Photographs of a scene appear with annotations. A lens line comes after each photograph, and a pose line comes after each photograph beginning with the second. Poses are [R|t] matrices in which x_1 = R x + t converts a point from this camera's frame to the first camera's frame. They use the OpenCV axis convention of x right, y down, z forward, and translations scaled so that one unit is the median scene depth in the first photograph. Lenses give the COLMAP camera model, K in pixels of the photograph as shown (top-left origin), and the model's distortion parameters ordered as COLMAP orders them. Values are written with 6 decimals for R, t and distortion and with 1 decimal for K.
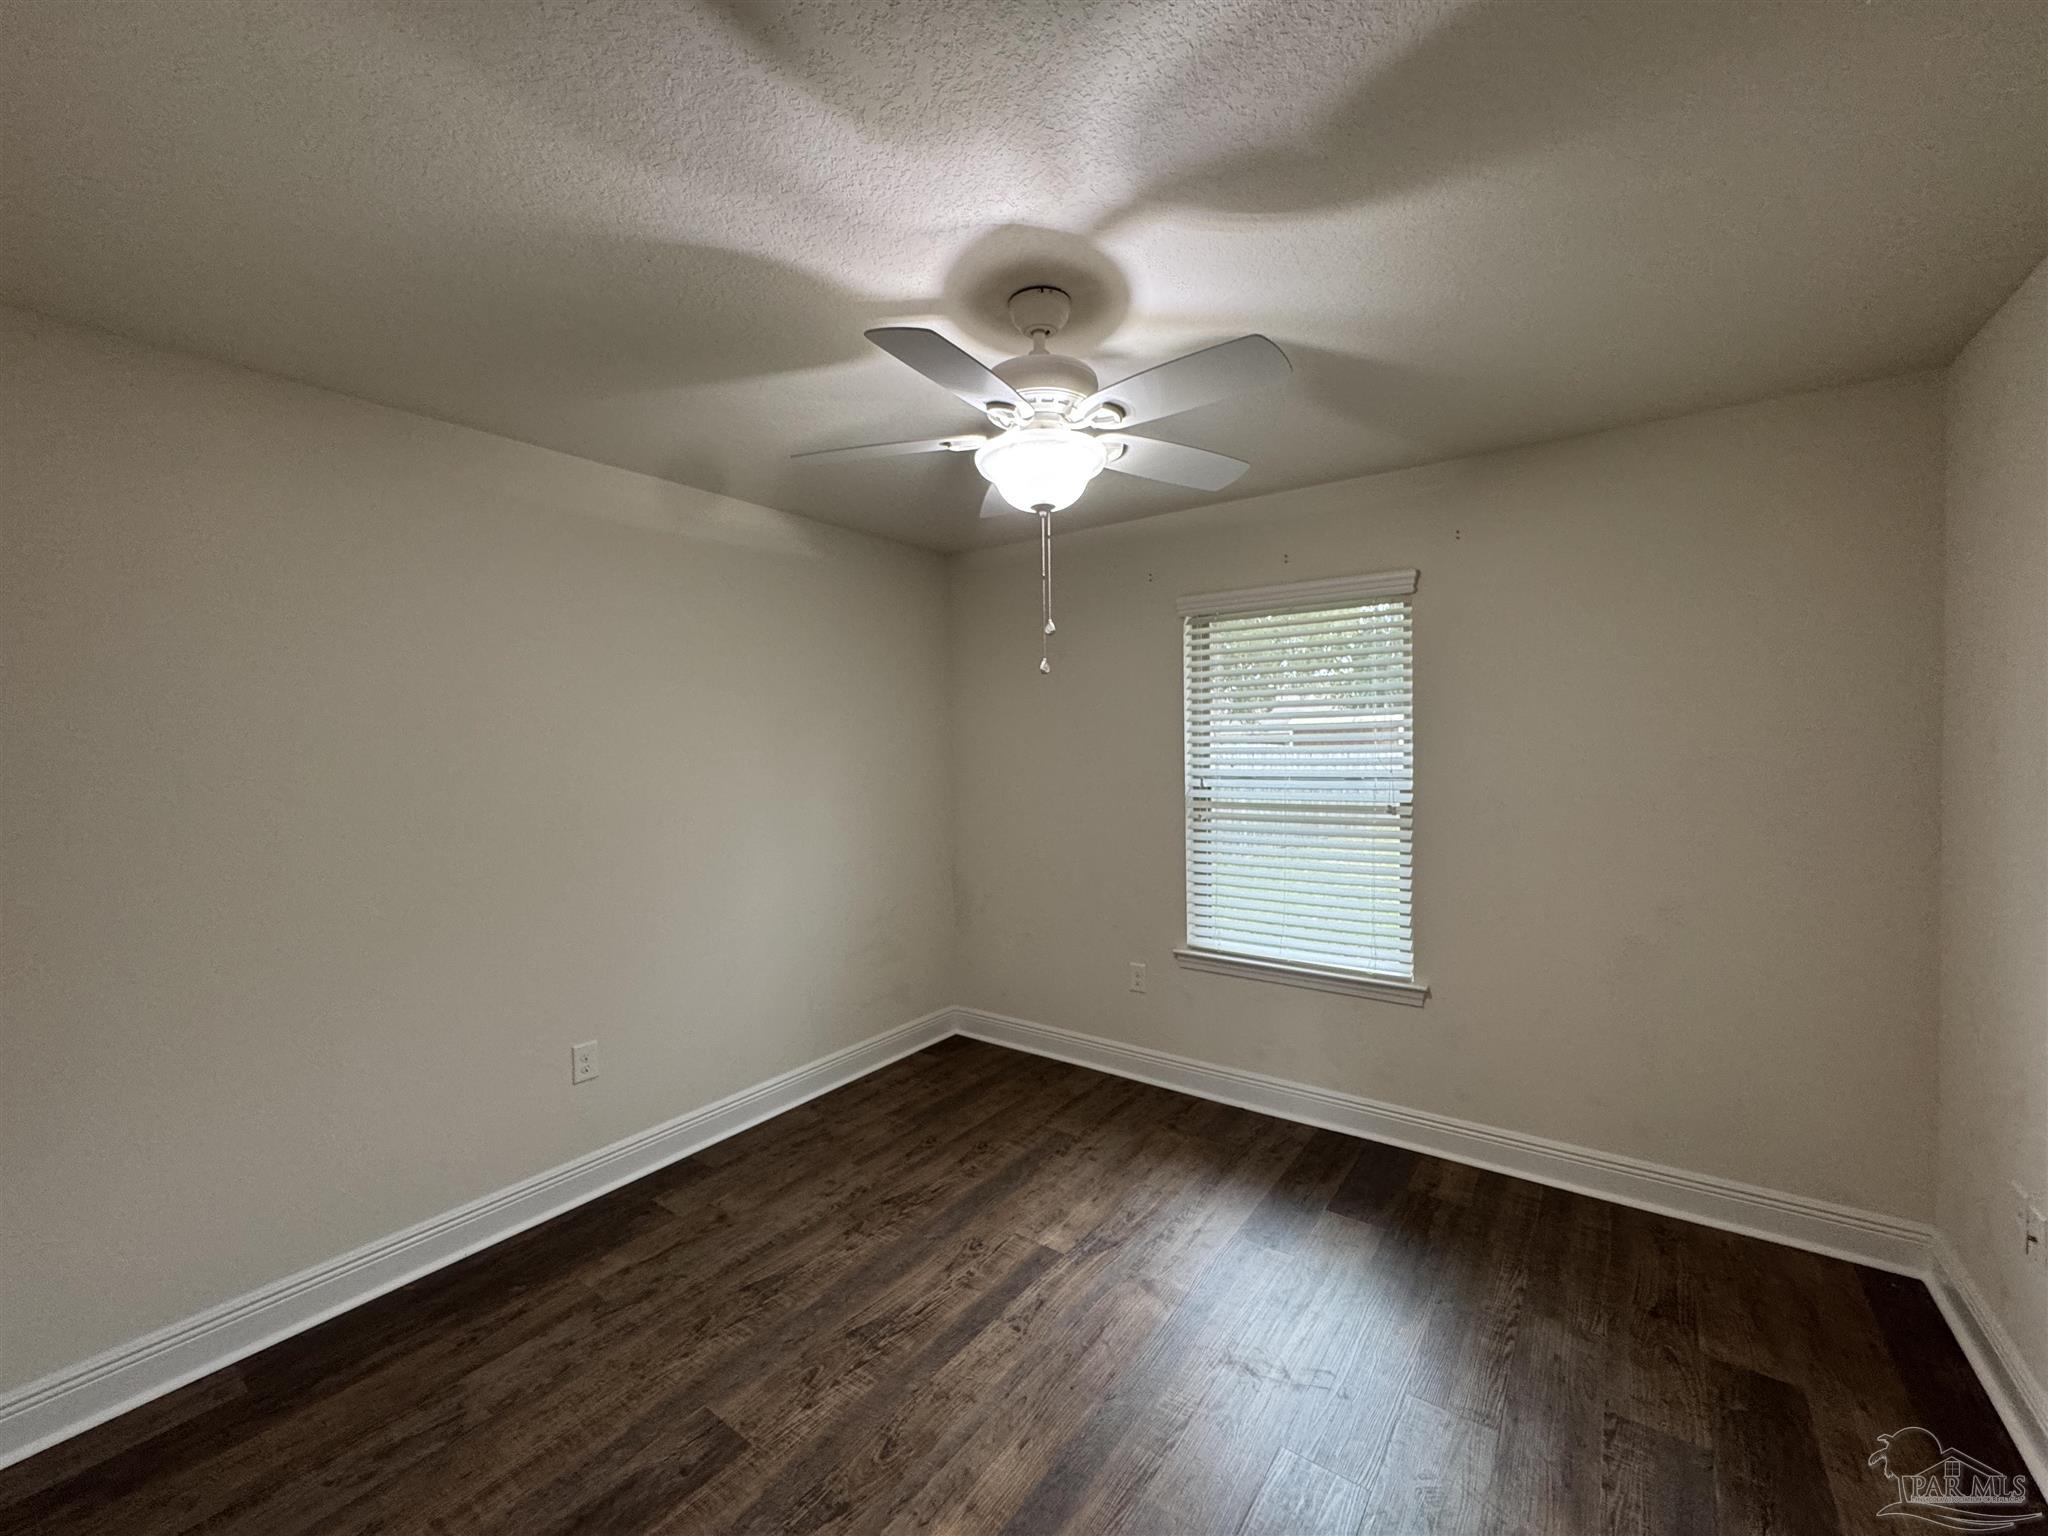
lens RADIAL K [[818.8, 0, 1025.9], [0, 818.8, 769.7], [0, 0, 1]] dist [-0.002109, -0.000111]
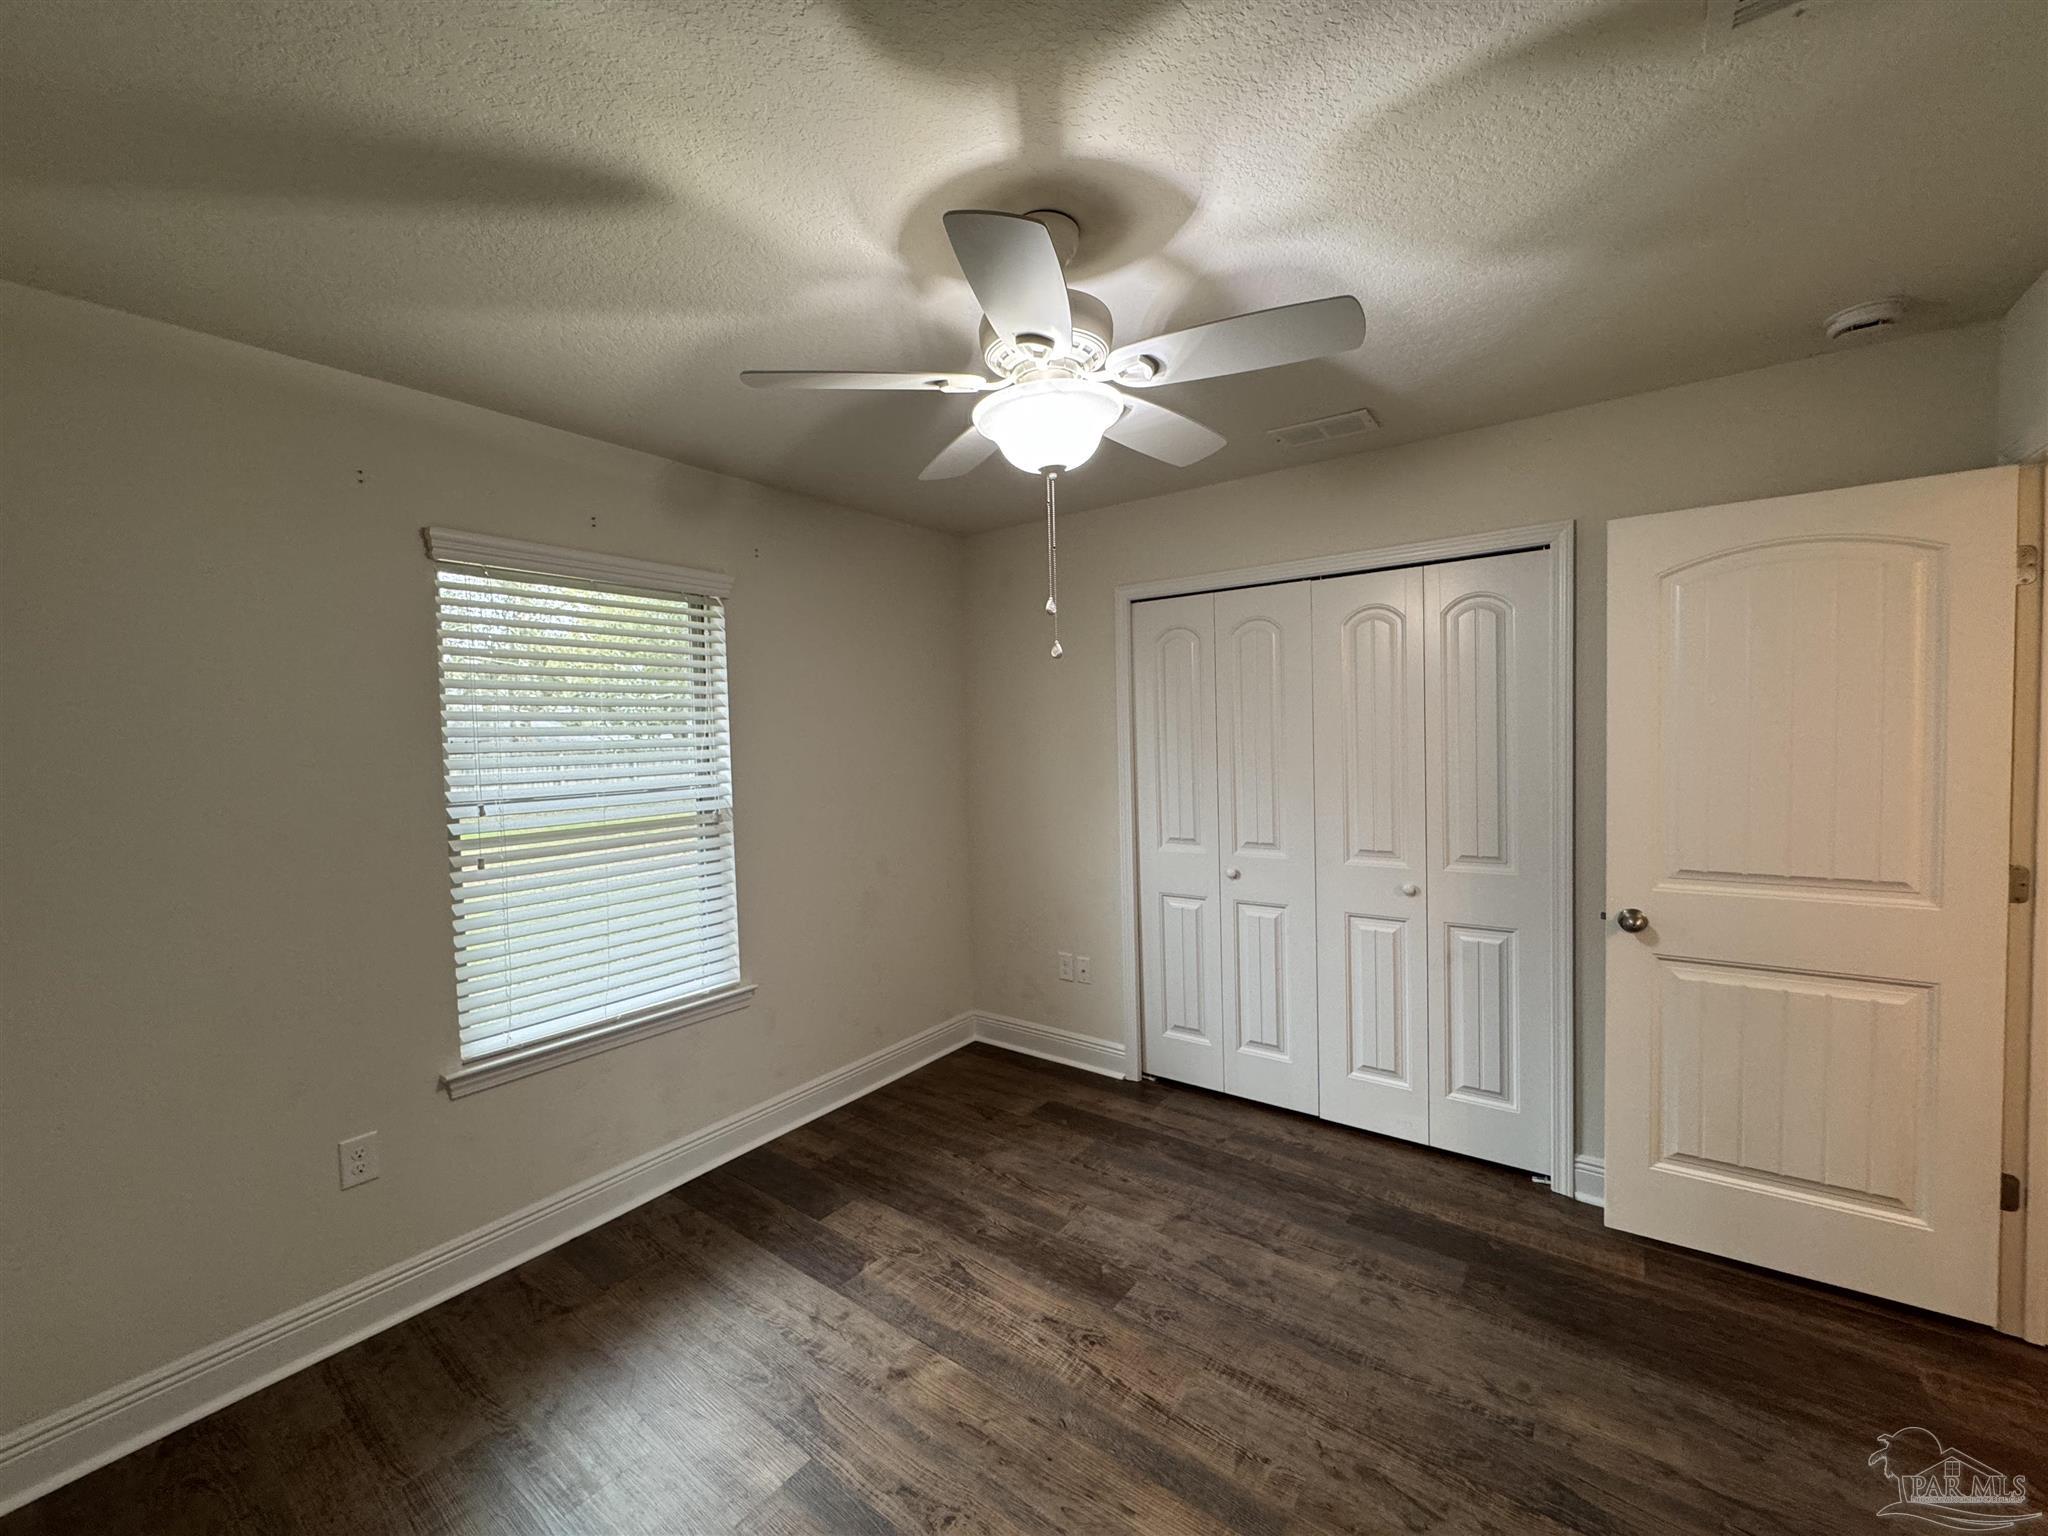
lens RADIAL K [[818.8, 0, 1025.9], [0, 818.8, 769.7], [0, 0, 1]] dist [-0.002109, -0.000111]
pose [[0.013315, -0.031012, 0.999430, -0.575973], [0.053365, 0.998116, 0.030260, -0.018471], [-0.998486, 0.052932, 0.014945, 0.687049]]
